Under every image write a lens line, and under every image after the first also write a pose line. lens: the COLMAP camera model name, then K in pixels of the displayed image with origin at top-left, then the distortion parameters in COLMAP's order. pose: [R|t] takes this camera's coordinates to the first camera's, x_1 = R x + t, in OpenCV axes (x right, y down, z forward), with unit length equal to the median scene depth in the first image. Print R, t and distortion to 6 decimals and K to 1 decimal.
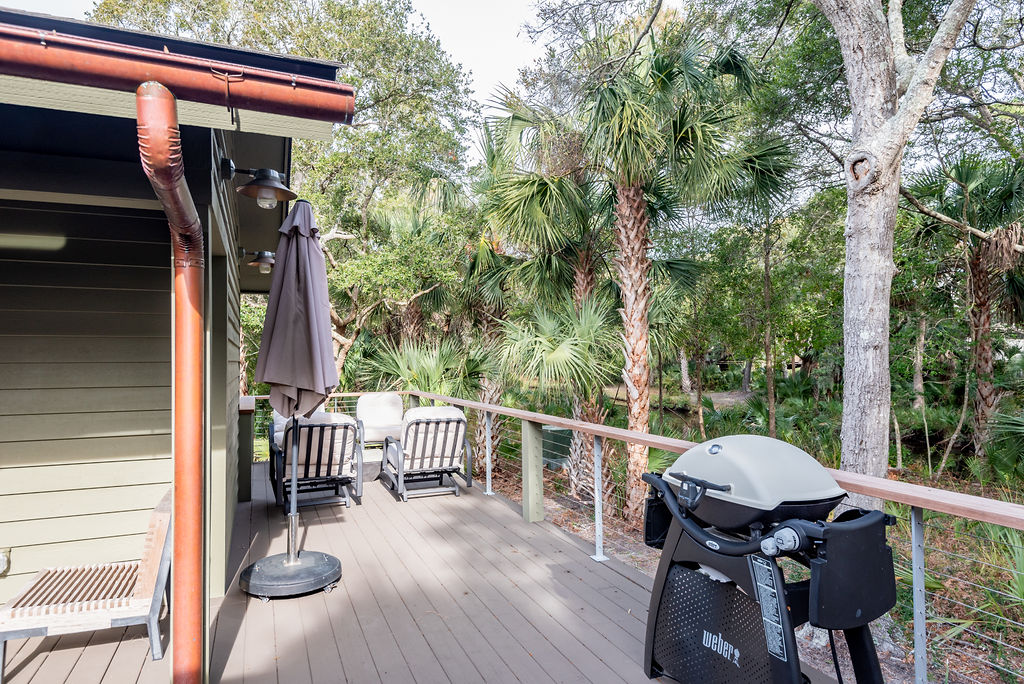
lens RADIAL K [[588.1, 0, 506.7], [0, 588.1, 348.7], [0, 0, 1]] dist [0.005039, -0.000233]
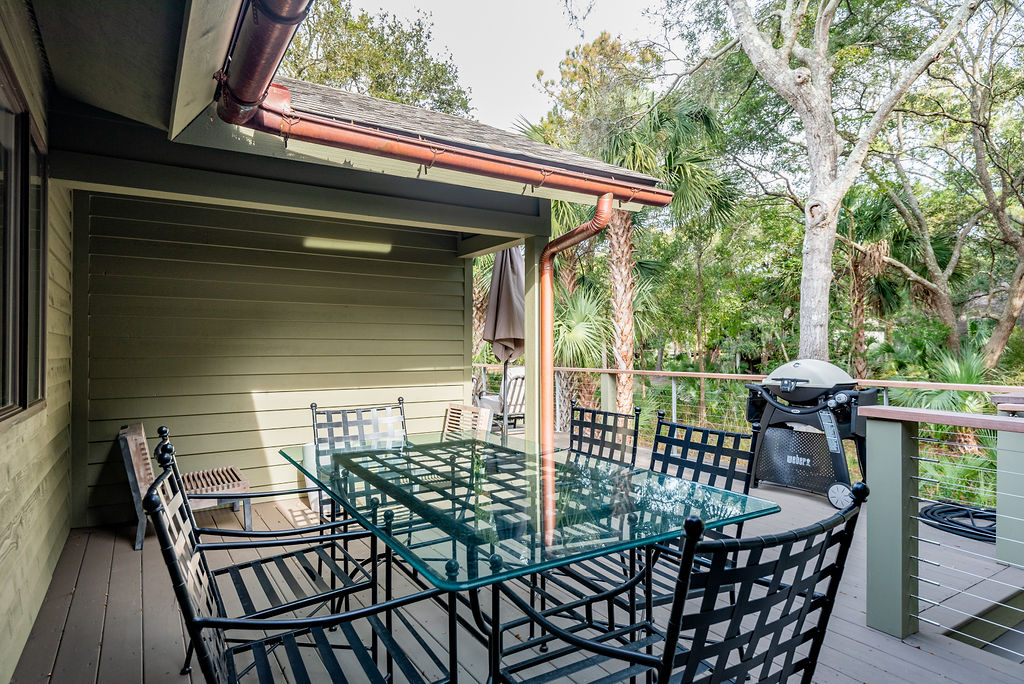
lens RADIAL K [[585.3, 0, 512.0], [0, 585.3, 342.0], [0, 0, 1]] dist [0.005414, 0.000783]
pose [[0.985440, 0.005261, 0.169943, -0.445133], [-0.006096, 0.999972, 0.004392, 0.039533], [-0.169915, -0.005364, 0.985444, -0.388344]]
